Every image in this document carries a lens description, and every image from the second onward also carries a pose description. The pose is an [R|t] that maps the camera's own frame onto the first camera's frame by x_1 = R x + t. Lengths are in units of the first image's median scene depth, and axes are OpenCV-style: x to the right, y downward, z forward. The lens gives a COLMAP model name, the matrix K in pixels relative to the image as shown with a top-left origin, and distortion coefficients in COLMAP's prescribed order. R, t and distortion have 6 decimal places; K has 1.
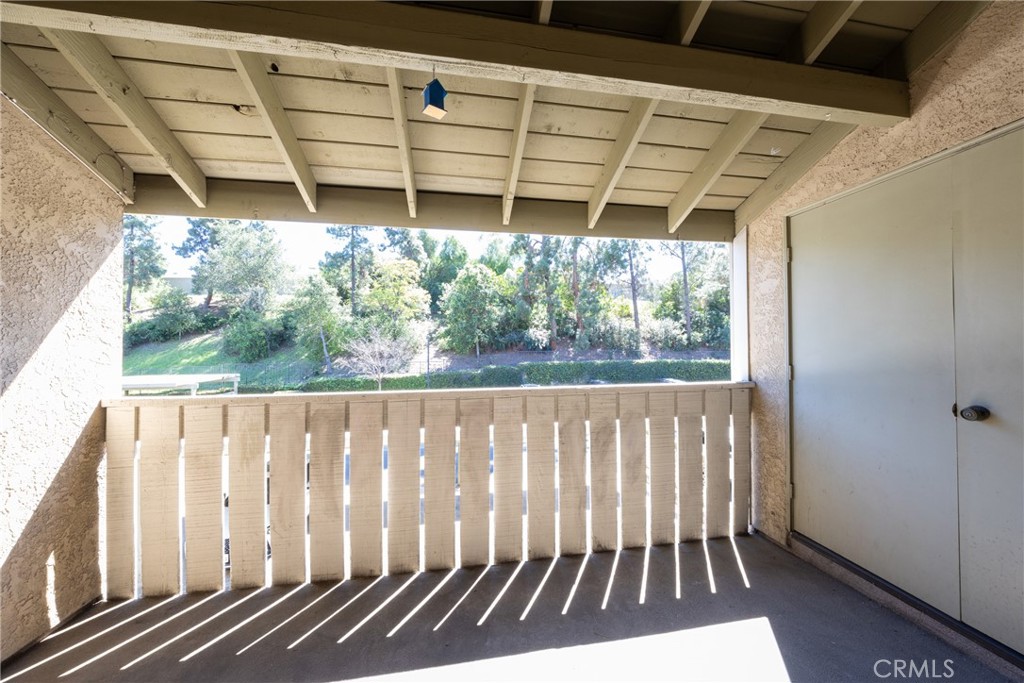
lens RADIAL K [[346.2, 0, 512.0], [0, 346.2, 341.5], [0, 0, 1]] dist [-0.000001, -0.000007]
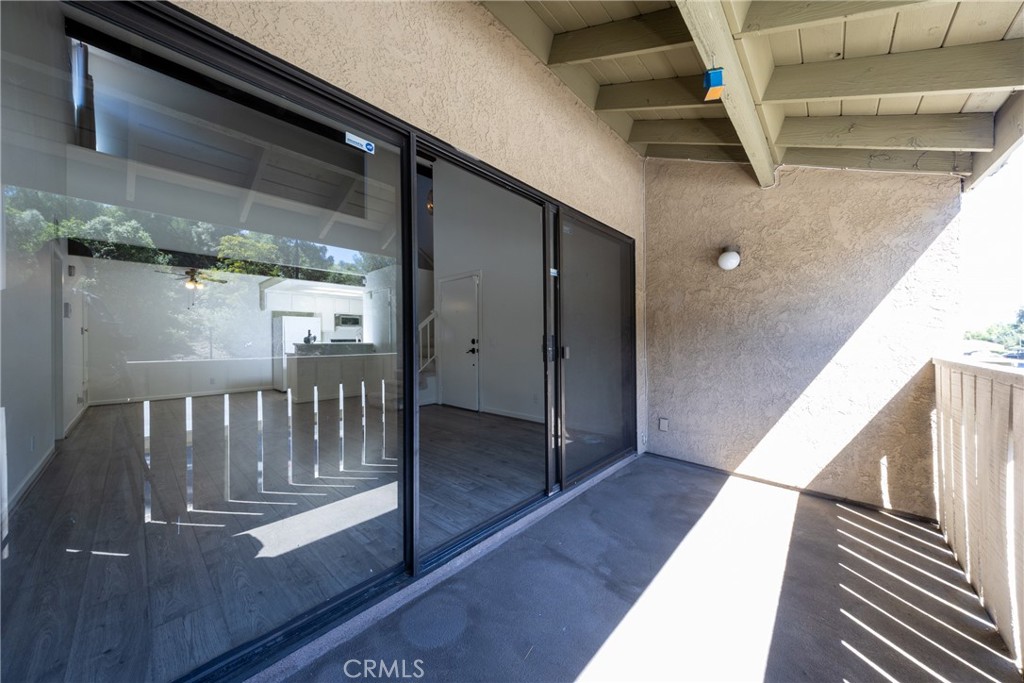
lens RADIAL K [[346.2, 0, 512.0], [0, 346.2, 341.5], [0, 0, 1]] dist [-0.000001, -0.000007]
pose [[-0.781813, 0.013295, -0.623372, 0.769933], [0.022748, 0.999715, -0.007208, 0.098893], [0.623098, -0.019815, -0.781892, 1.134907]]
